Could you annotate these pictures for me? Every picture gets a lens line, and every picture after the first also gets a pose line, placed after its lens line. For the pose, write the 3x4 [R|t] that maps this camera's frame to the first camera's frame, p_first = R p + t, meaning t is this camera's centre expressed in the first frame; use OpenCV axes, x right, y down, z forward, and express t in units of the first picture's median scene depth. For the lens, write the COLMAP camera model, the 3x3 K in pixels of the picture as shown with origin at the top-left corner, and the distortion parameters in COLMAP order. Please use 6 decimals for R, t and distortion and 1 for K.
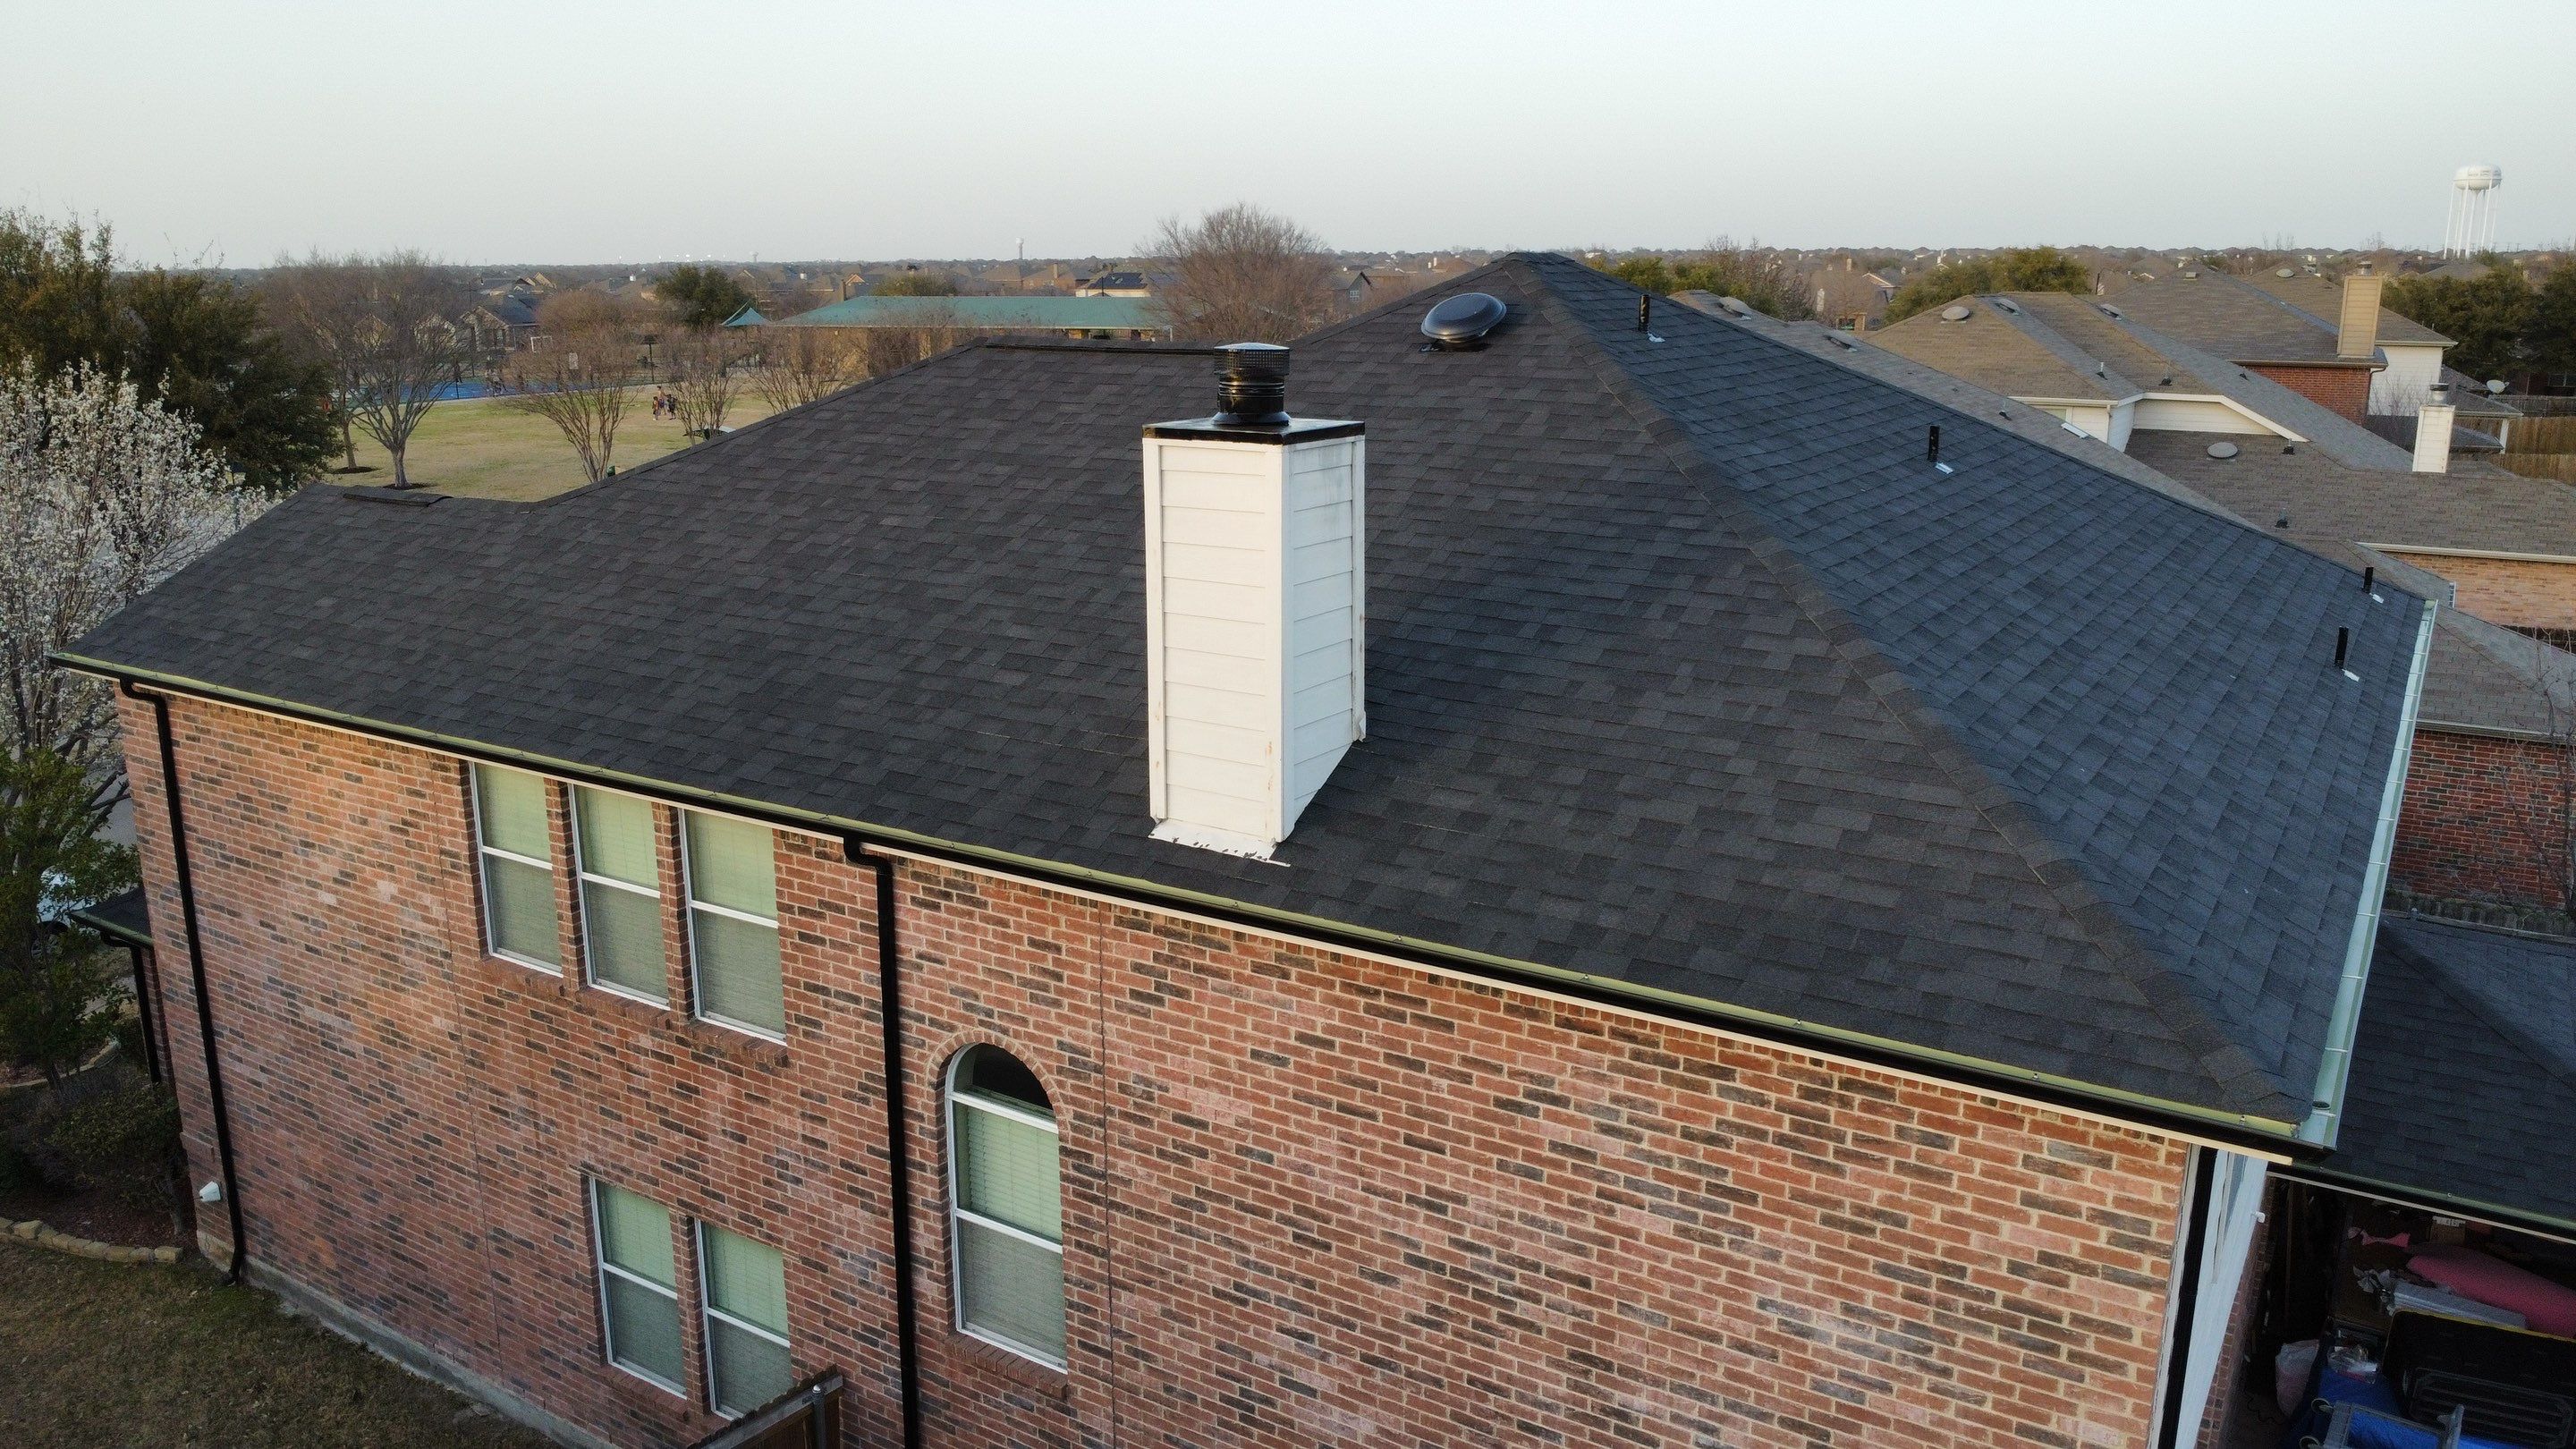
lens RADIAL K [[1874.1, 0, 1278.0], [0, 1874.1, 723.7], [0, 0, 1]] dist [-0.027949, -0.008755]
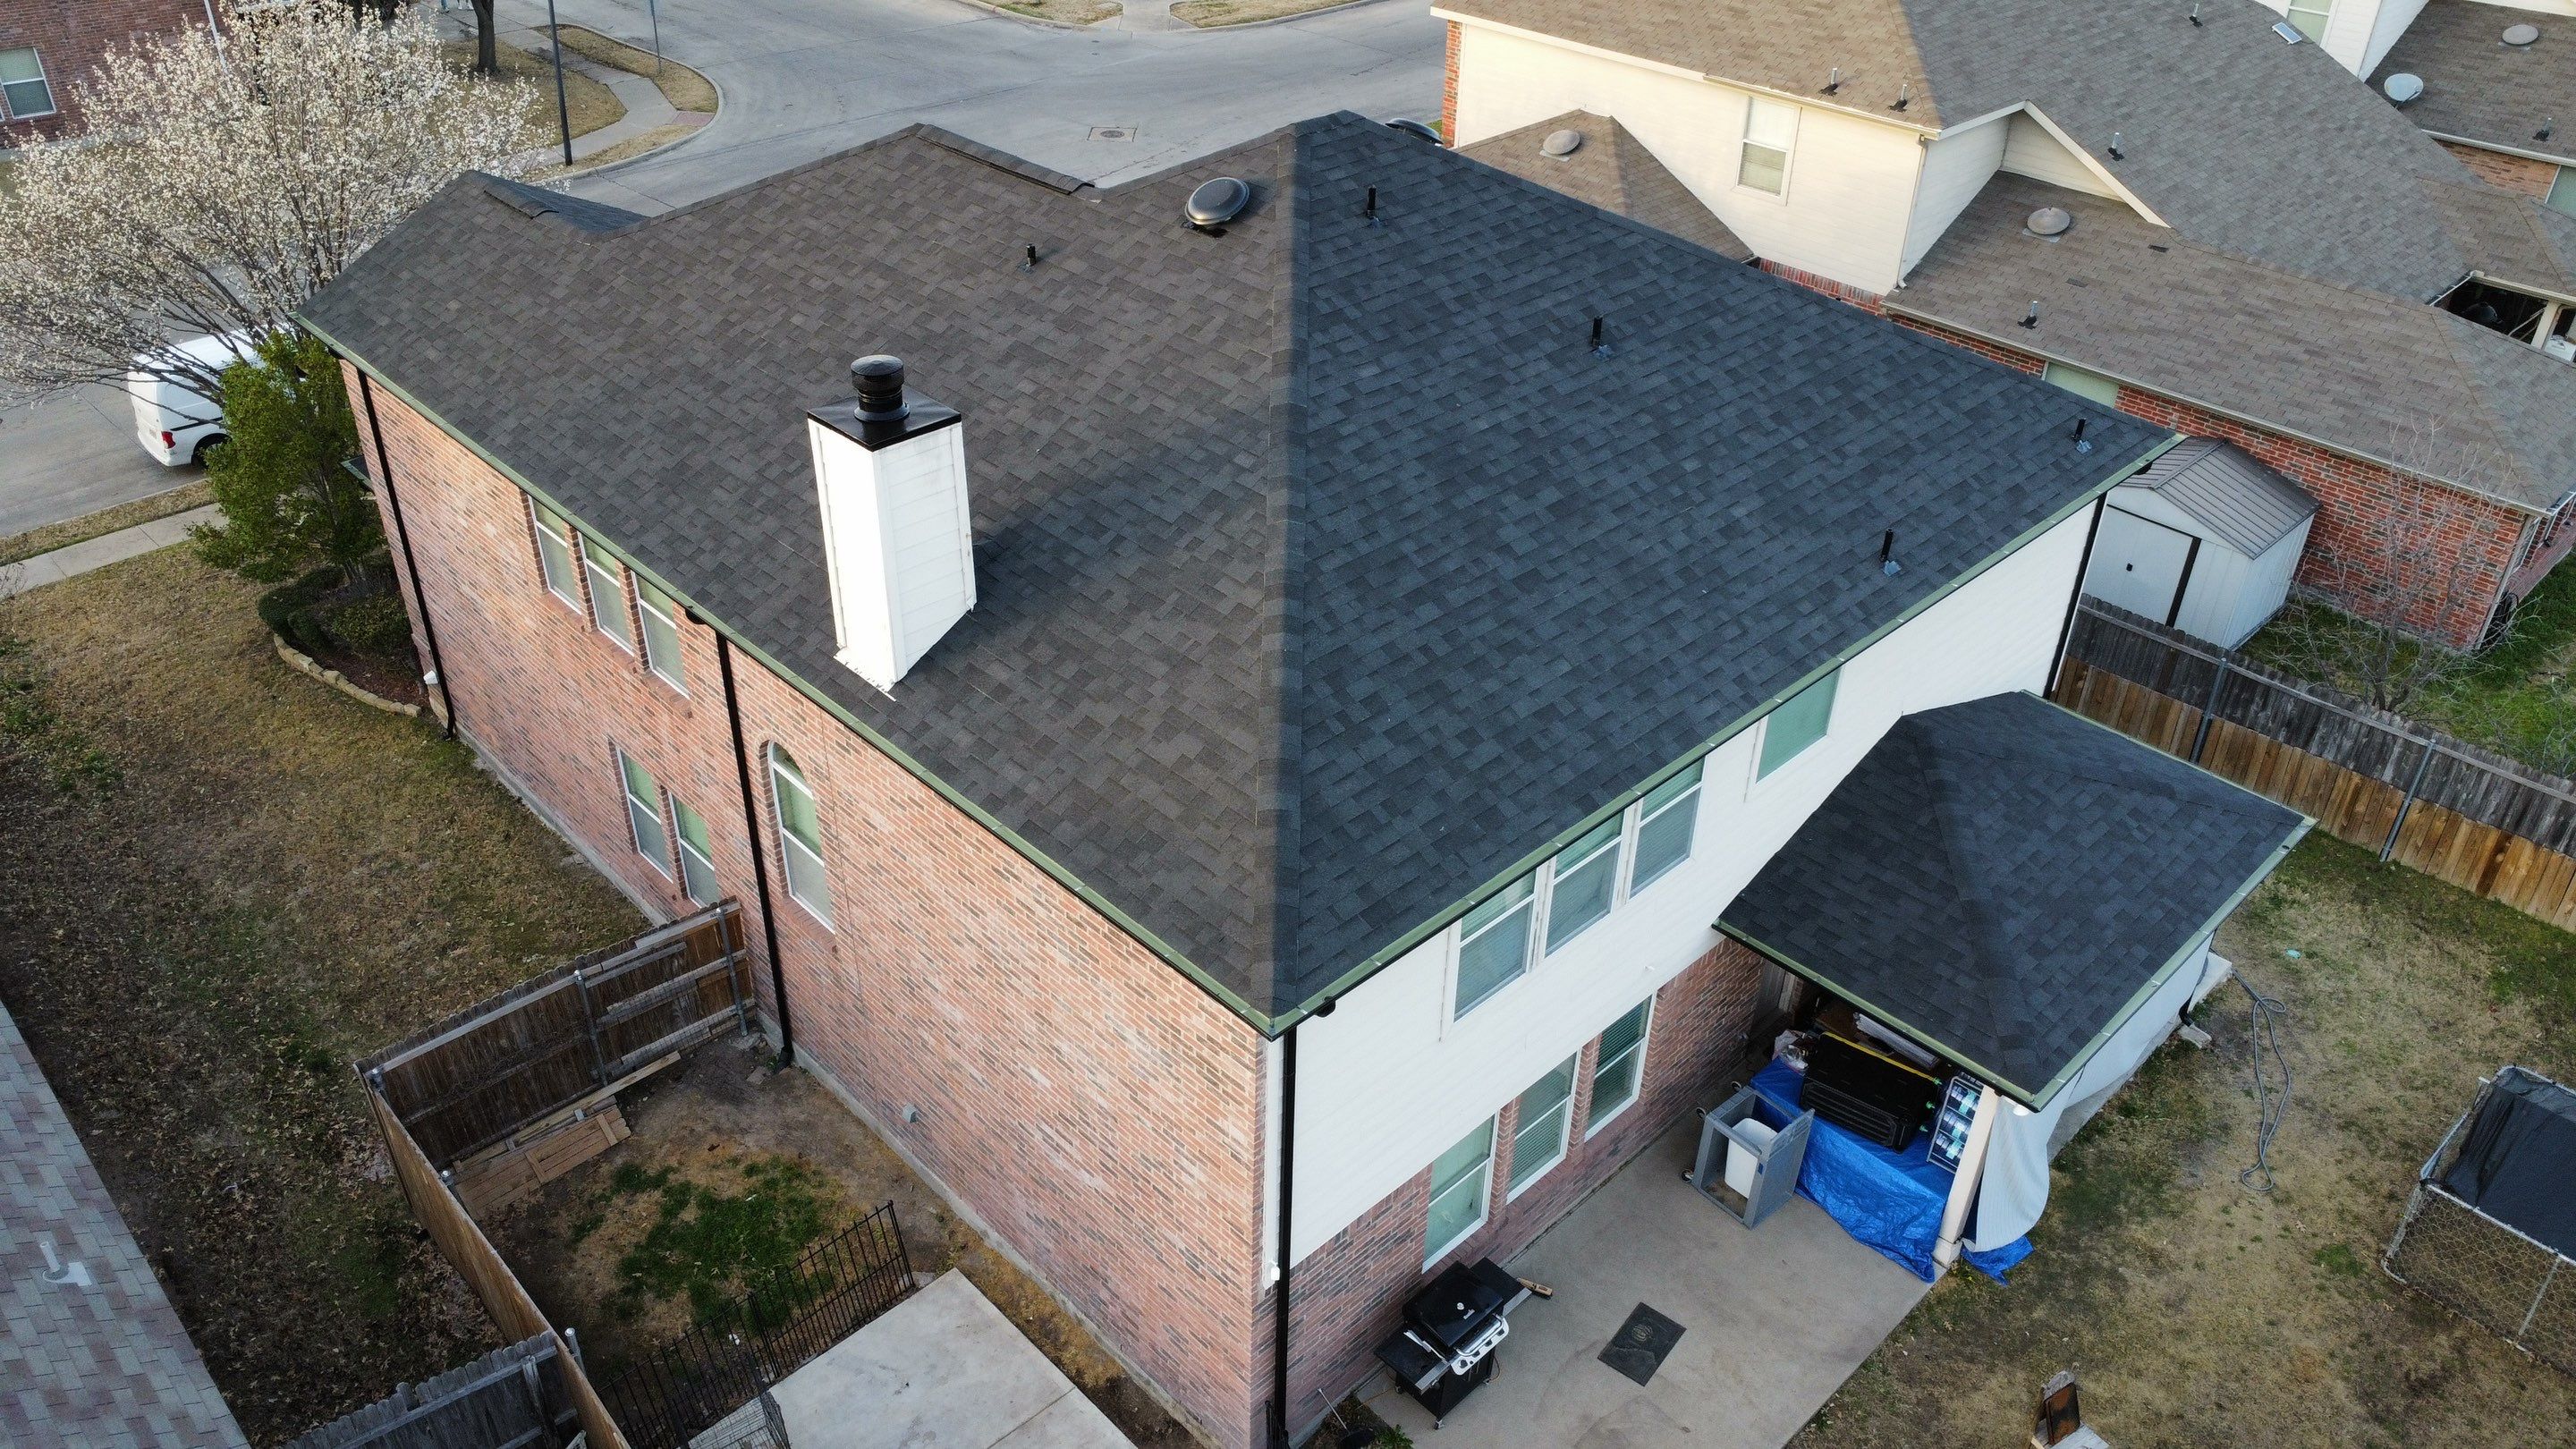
lens RADIAL K [[1874.1, 0, 1278.0], [0, 1874.1, 723.7], [0, 0, 1]] dist [-0.027949, -0.008755]
pose [[0.972805, 0.142865, -0.182317, 0.434475], [-0.072652, 0.935605, 0.345494, -0.337521], [0.219935, -0.322852, 0.920540, -0.274157]]
